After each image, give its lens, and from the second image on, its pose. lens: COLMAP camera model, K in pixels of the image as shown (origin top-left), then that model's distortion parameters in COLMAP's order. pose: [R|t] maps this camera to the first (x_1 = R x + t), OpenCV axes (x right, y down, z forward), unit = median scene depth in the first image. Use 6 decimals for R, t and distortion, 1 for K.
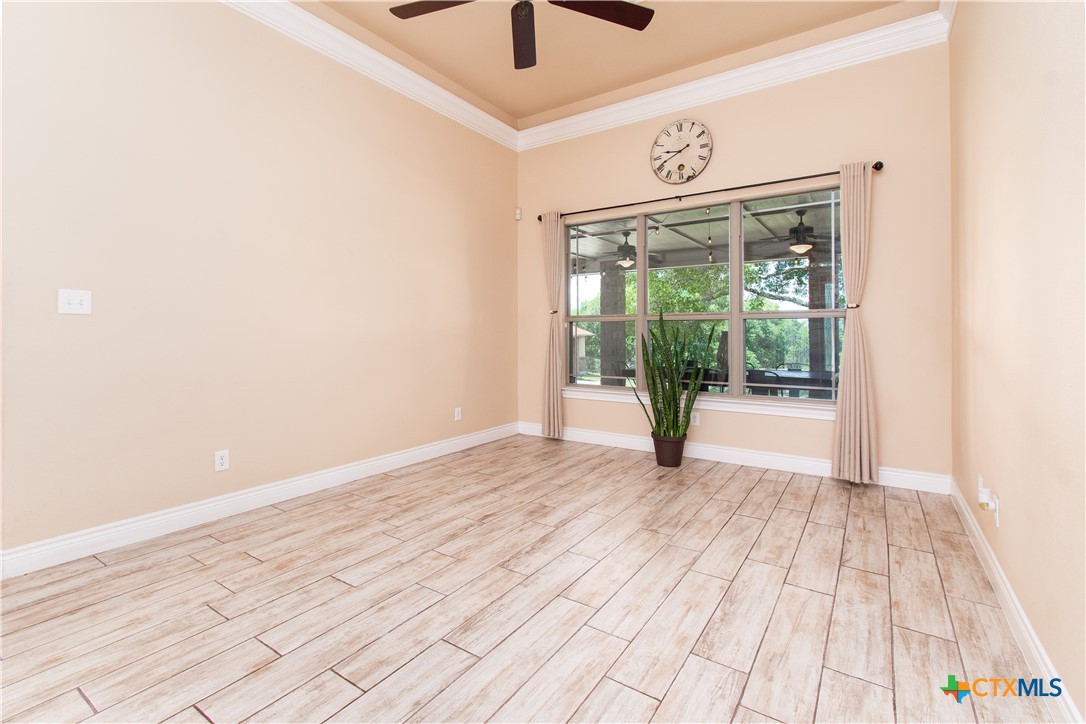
lens RADIAL K [[492.6, 0, 542.6], [0, 492.6, 331.5], [0, 0, 1]] dist [0.000633, 0.000046]
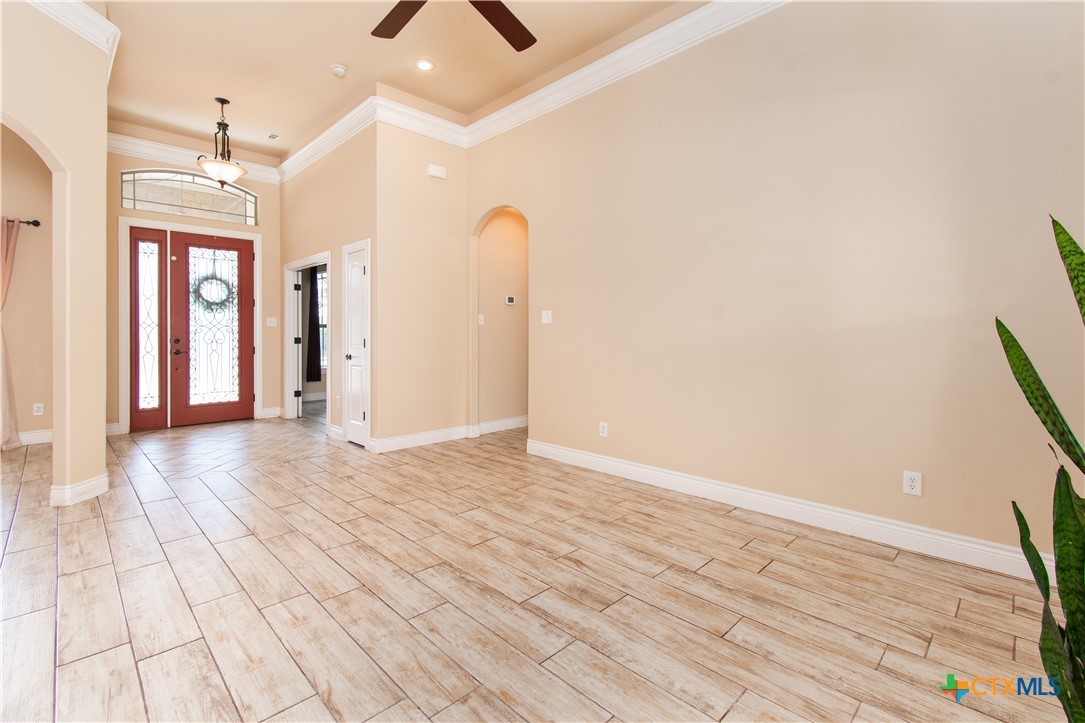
lens RADIAL K [[486.2, 0, 542.6], [0, 486.2, 349.4], [0, 0, 1]] dist [-0.002381, -0.000844]
pose [[-0.191925, 0.031287, -0.980911, 0.754653], [0.002348, 0.999503, 0.031421, 0.004611], [0.981407, 0.003727, -0.191903, 1.242862]]
